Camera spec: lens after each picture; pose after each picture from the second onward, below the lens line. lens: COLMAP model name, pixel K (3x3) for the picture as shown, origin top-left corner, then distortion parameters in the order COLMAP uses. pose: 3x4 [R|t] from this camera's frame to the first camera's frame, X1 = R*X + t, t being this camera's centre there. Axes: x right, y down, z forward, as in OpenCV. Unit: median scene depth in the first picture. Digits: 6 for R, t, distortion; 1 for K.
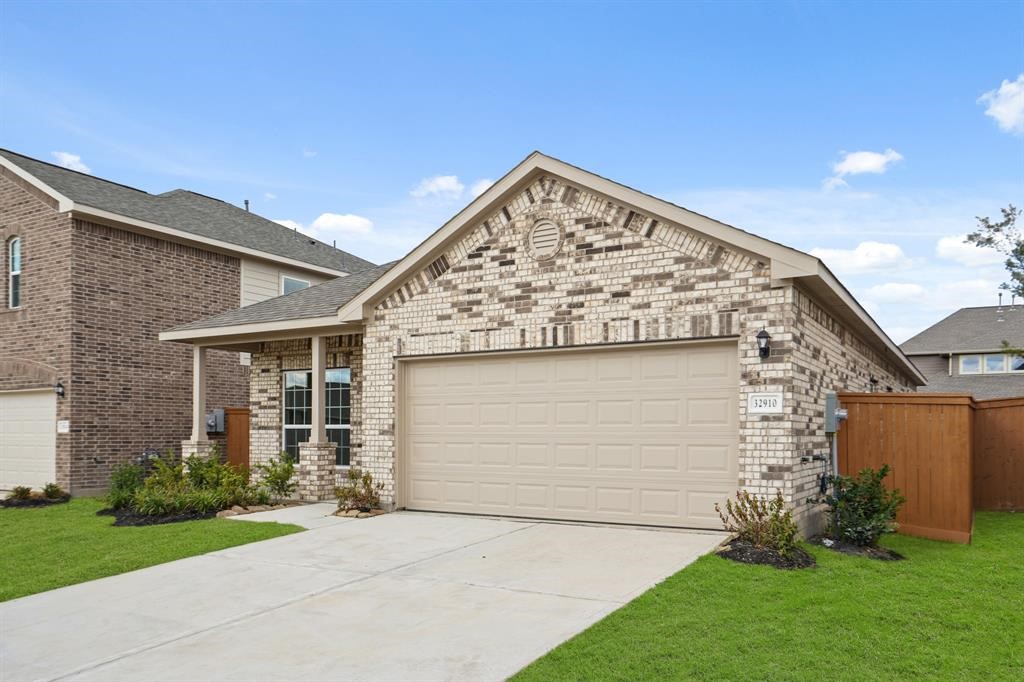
lens RADIAL K [[760.4, 0, 511.8], [0, 760.4, 334.3], [0, 0, 1]] dist [-0.016346, -0.001870]
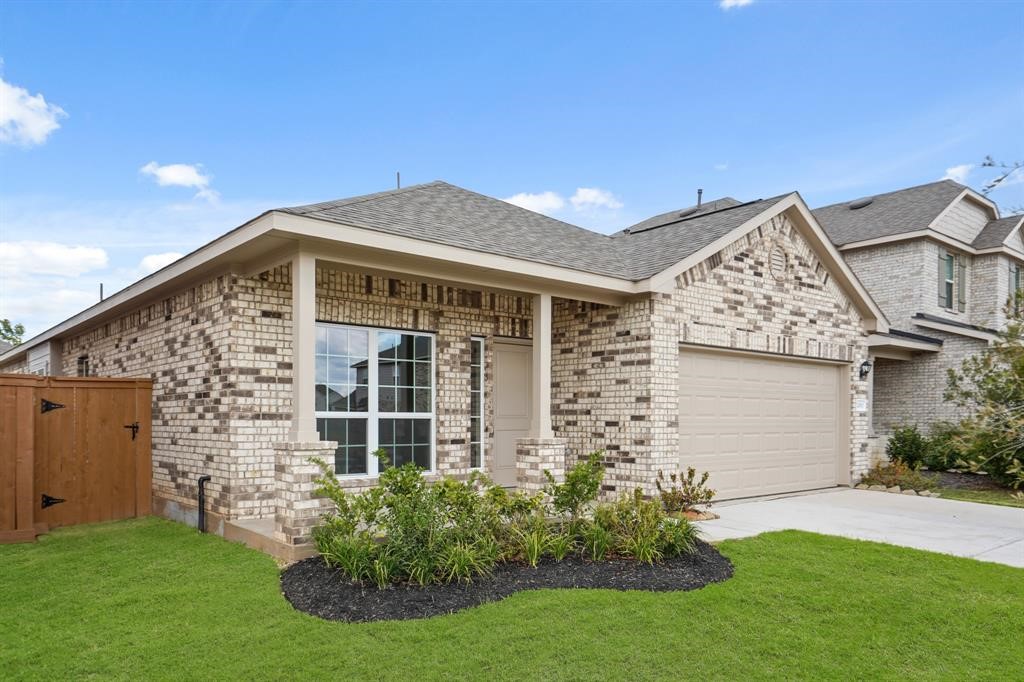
lens RADIAL K [[724.8, 0, 511.5], [0, 724.8, 348.7], [0, 0, 1]] dist [0.006642, 0.000405]
pose [[0.338893, 0.094595, 0.936057, -1.094939], [-0.121028, 0.991049, -0.056335, 0.117109], [-0.933008, -0.094197, 0.347308, 0.928881]]
